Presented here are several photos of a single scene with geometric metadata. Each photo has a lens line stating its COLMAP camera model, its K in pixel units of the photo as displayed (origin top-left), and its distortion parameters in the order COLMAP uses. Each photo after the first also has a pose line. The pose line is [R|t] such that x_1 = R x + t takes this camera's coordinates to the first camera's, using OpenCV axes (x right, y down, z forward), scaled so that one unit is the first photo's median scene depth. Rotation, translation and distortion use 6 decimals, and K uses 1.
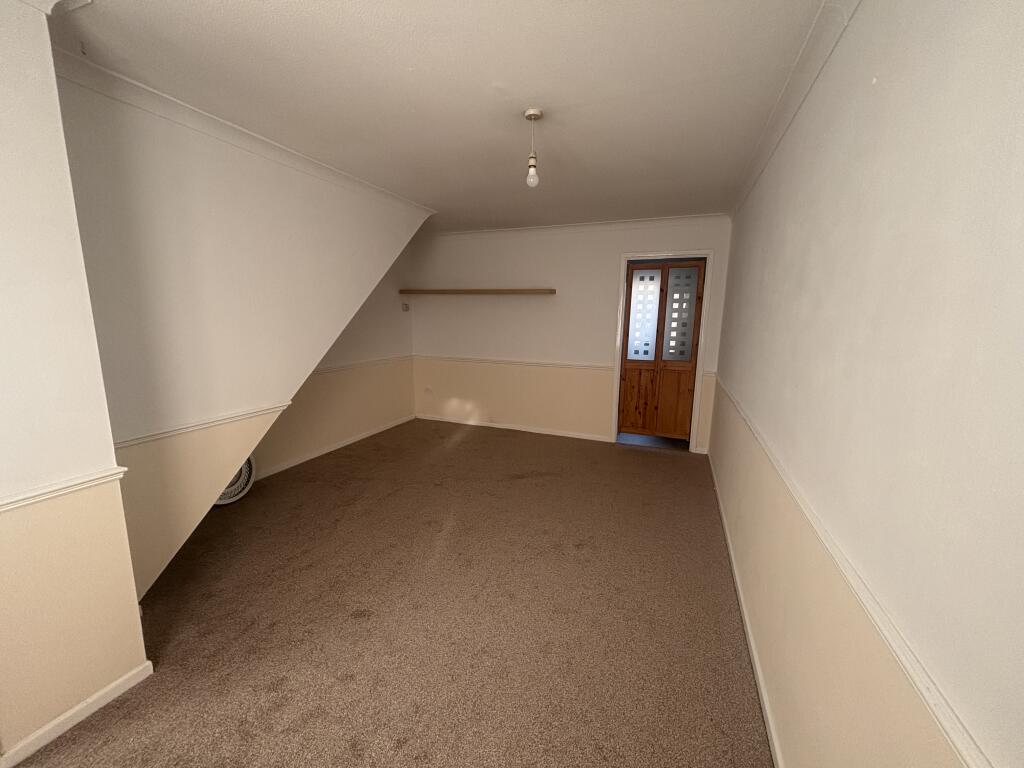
lens RADIAL K [[410.8, 0, 510.9], [0, 410.8, 383.6], [0, 0, 1]] dist [-0.003756, -0.000551]
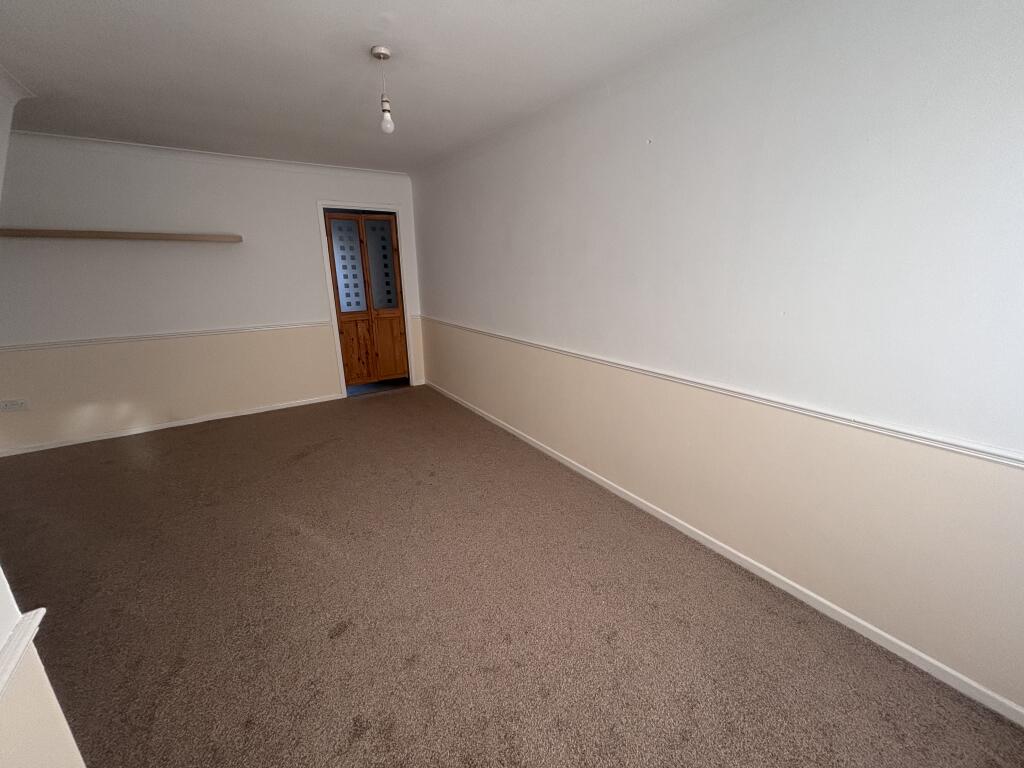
lens RADIAL K [[410.8, 0, 512.3], [0, 410.8, 384.6], [0, 0, 1]] dist [-0.003756, -0.000551]
pose [[0.556822, -0.248067, 0.792724, -0.322121], [0.155028, 0.968631, 0.194219, -0.019203], [-0.816036, 0.014749, 0.577813, 0.092588]]
